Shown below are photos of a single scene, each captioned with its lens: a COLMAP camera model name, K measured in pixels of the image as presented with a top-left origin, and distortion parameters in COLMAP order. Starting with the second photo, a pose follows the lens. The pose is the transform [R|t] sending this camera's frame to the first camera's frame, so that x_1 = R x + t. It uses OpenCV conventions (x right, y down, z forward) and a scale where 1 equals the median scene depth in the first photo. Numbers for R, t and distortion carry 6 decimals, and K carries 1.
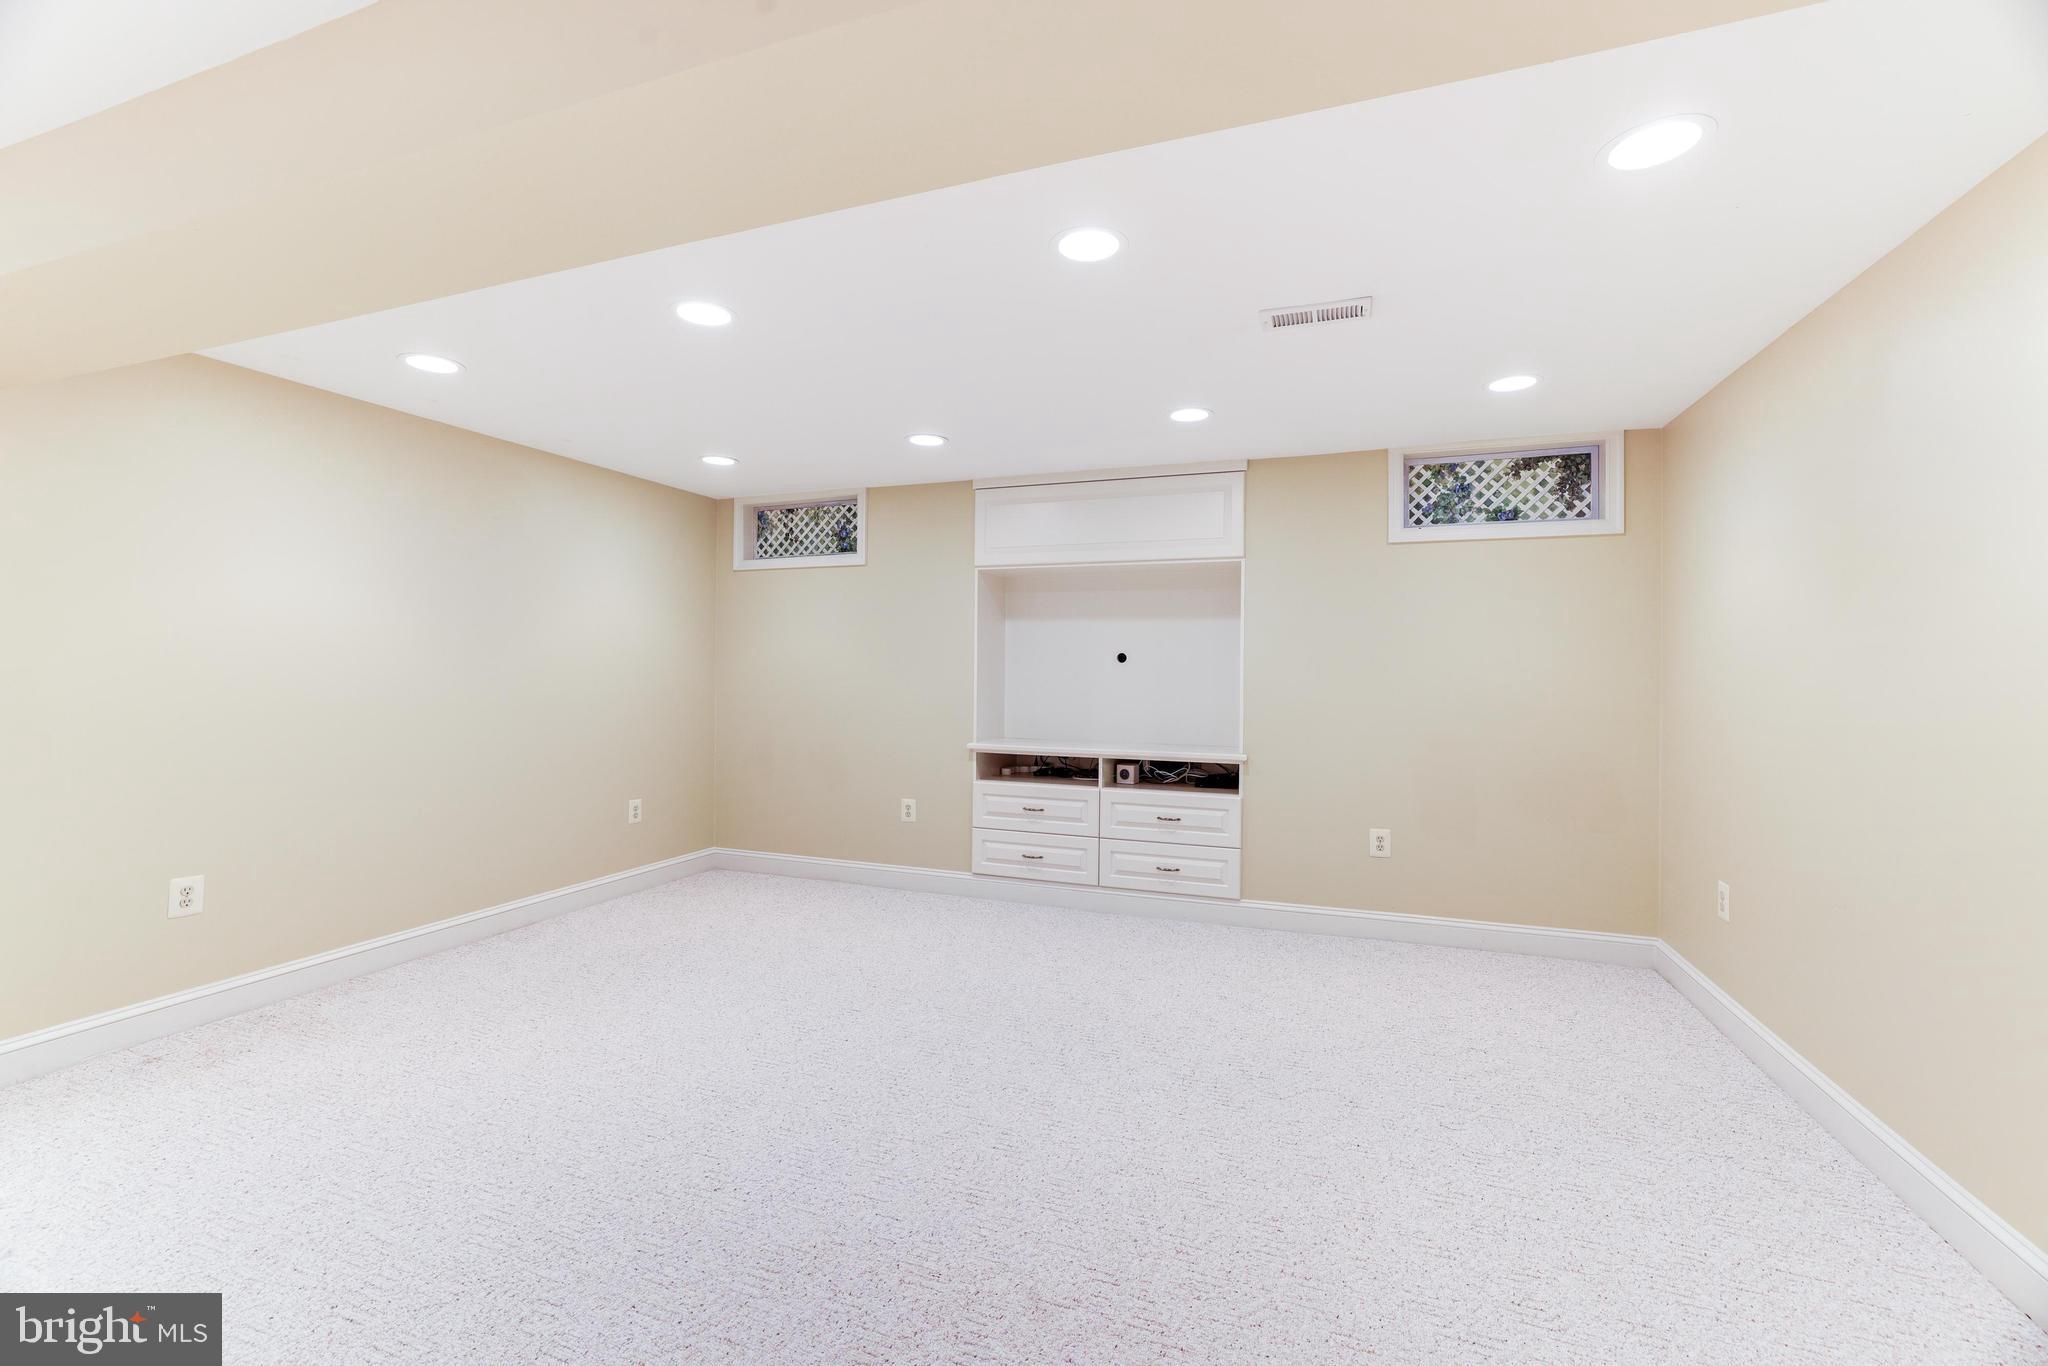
lens RADIAL K [[924.4, 0, 1028.5], [0, 924.4, 687.3], [0, 0, 1]] dist [0.016459, 0.001300]
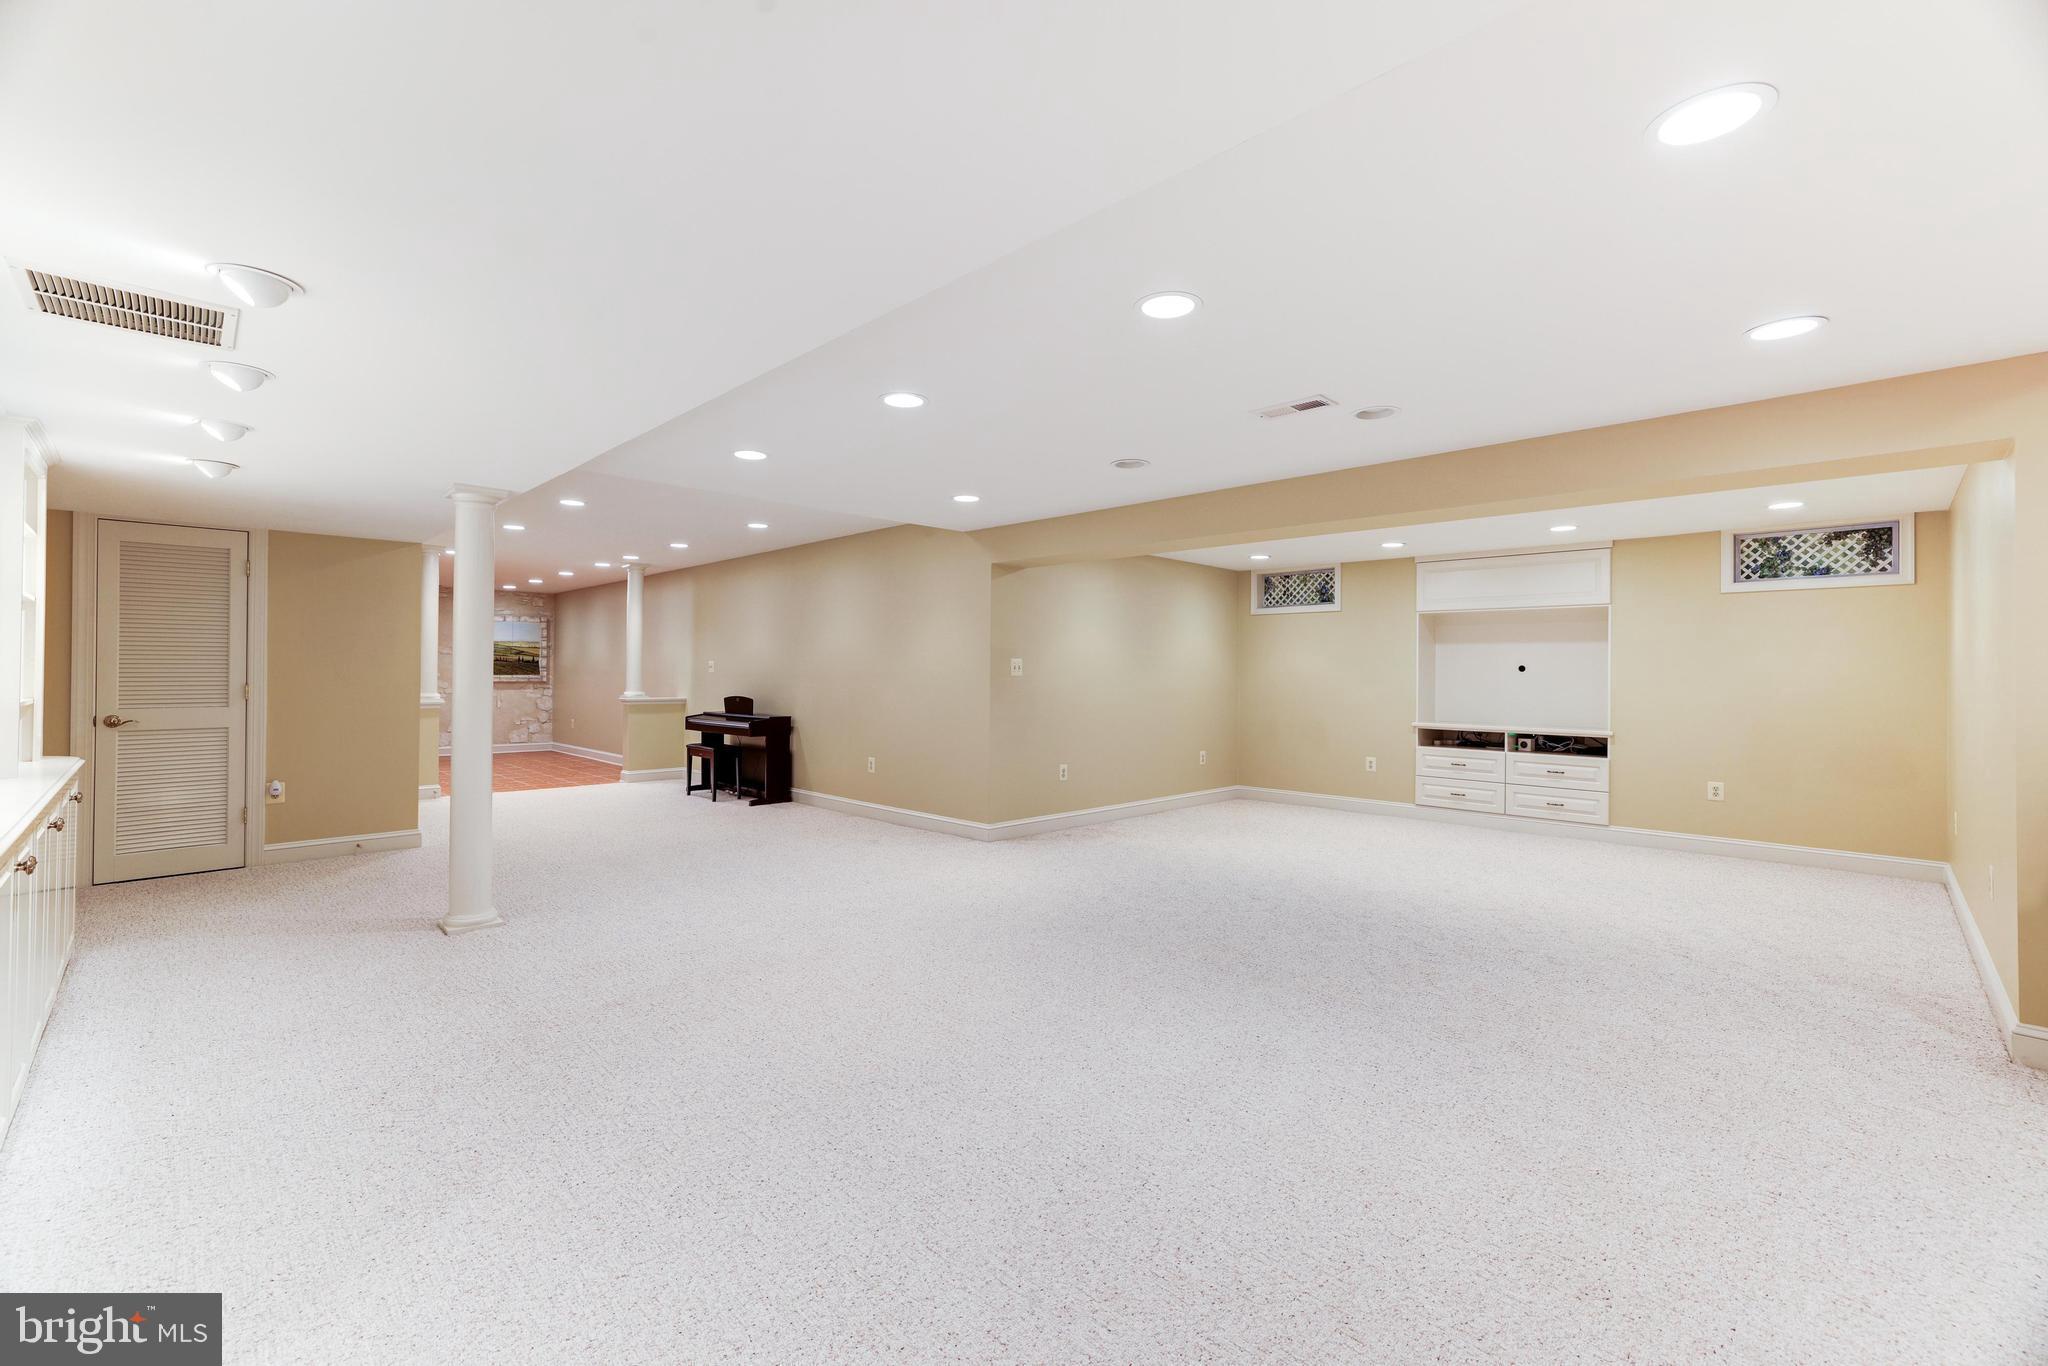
lens RADIAL K [[924.4, 0, 1019.3], [0, 924.4, 667.1], [0, 0, 1]] dist [0.016459, 0.001300]
pose [[0.916673, -0.006775, -0.399580, -0.051592], [0.002035, 0.999922, -0.012285, -0.018574], [0.399632, 0.010448, 0.916616, -0.822377]]
